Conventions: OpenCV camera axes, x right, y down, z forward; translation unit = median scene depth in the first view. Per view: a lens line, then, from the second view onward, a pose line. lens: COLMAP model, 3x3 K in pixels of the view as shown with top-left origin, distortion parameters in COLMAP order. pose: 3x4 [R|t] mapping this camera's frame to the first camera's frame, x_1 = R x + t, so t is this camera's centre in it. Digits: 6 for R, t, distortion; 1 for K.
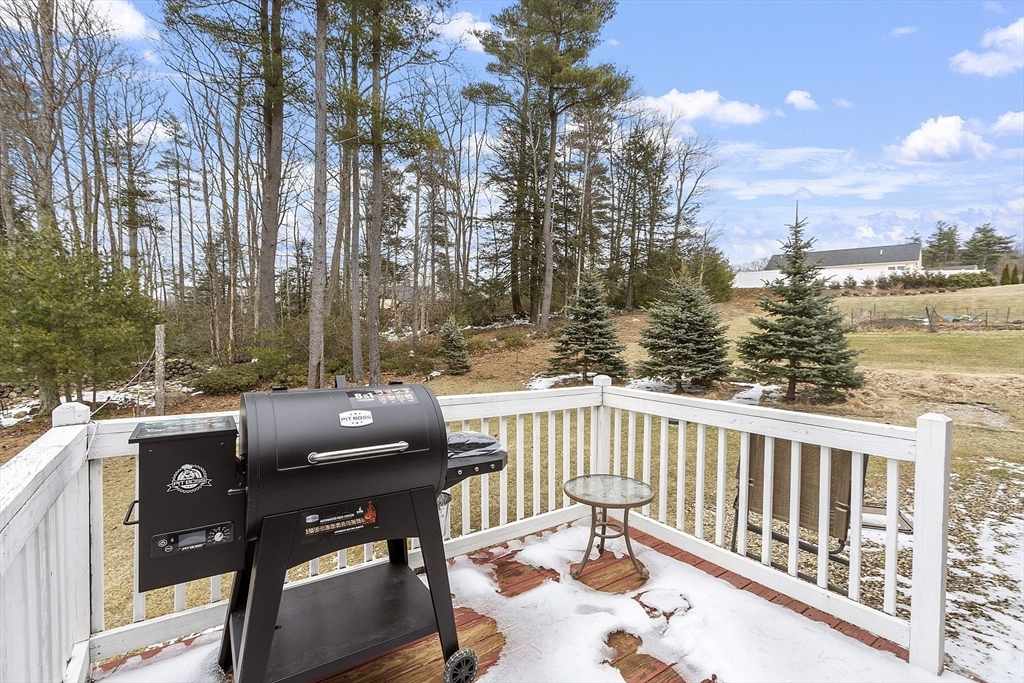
lens RADIAL K [[475.2, 0, 511.3], [0, 475.2, 347.8], [0, 0, 1]] dist [0.000080, 0.000098]
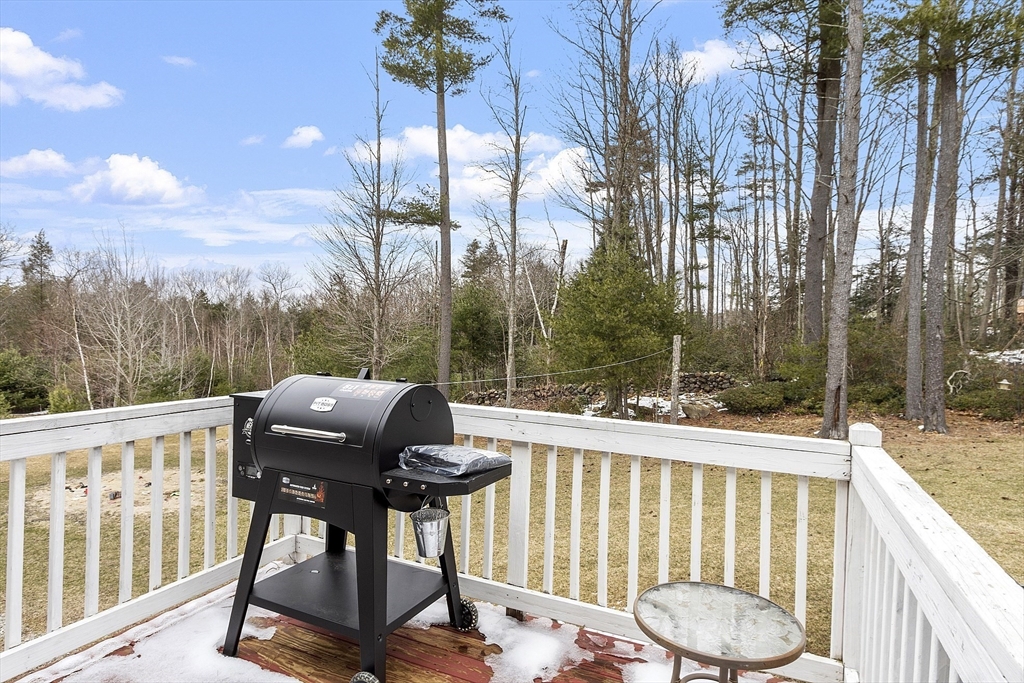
lens RADIAL K [[576.3, 0, 509.8], [0, 576.3, 344.5], [0, 0, 1]] dist [-0.001641, -0.000480]
pose [[0.488766, 0.018410, -0.872221, 0.109564], [-0.052301, 0.998597, -0.008231, -0.000287], [0.870846, 0.049641, 0.489043, 0.073924]]
